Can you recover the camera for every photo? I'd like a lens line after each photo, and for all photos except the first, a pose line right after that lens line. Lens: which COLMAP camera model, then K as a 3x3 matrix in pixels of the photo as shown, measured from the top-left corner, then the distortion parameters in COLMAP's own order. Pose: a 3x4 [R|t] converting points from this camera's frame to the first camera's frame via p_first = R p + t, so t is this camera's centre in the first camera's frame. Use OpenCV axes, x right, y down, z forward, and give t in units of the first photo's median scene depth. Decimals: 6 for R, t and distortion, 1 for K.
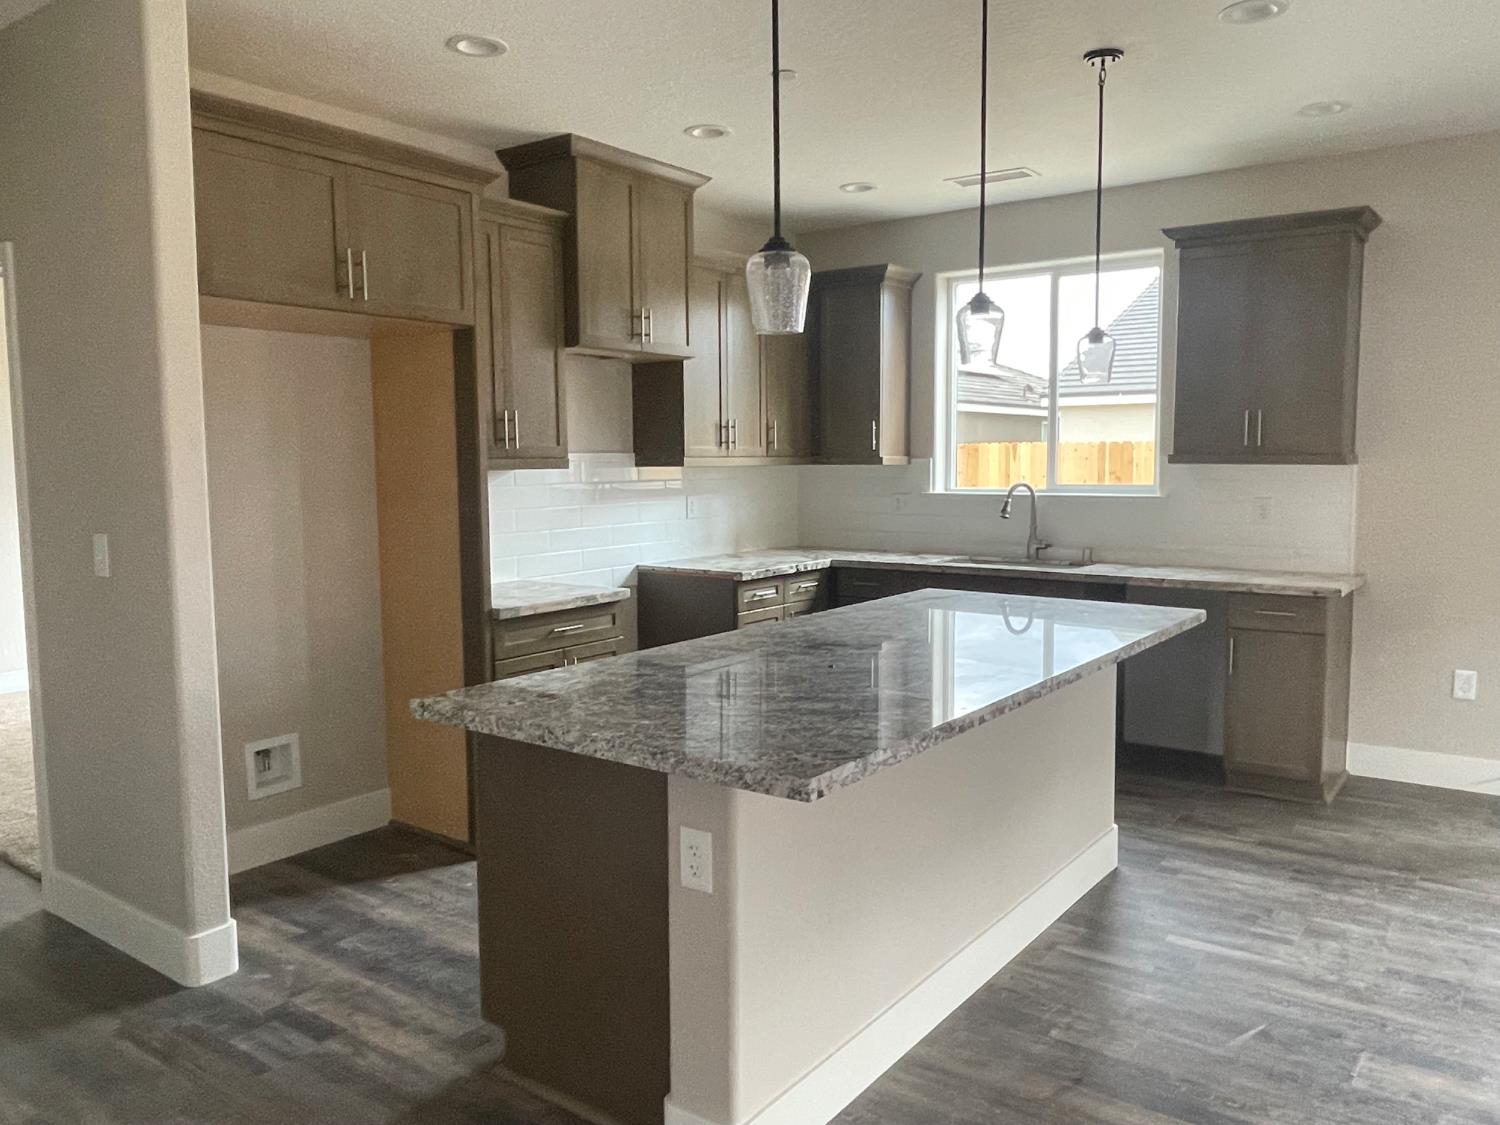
lens RADIAL K [[1114.8, 0, 750.0], [0, 1114.8, 562.5], [0, 0, 1]] dist [0.006934, -0.001651]
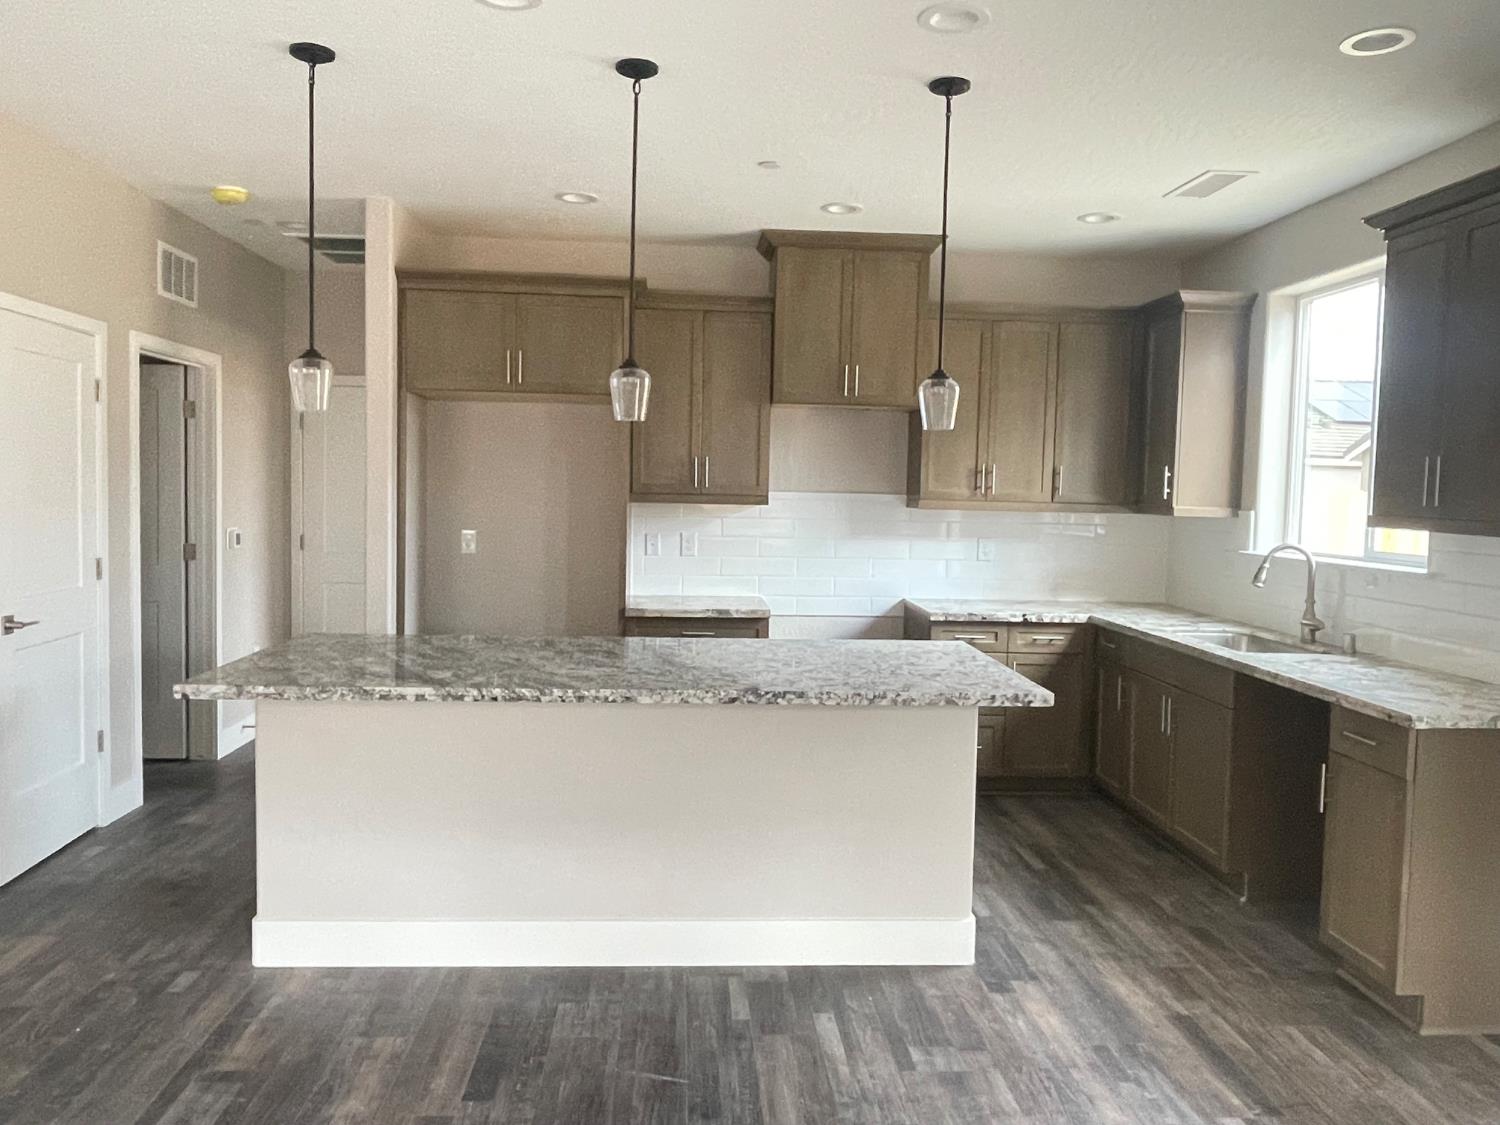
lens RADIAL K [[1102.3, 0, 750.0], [0, 1102.3, 562.5], [0, 0, 1]] dist [-0.004403, -0.002106]
pose [[0.642724, 0.073200, -0.762593, 0.764724], [-0.099682, 0.994953, 0.011490, -0.036917], [0.759585, 0.068632, 0.646777, 0.242634]]
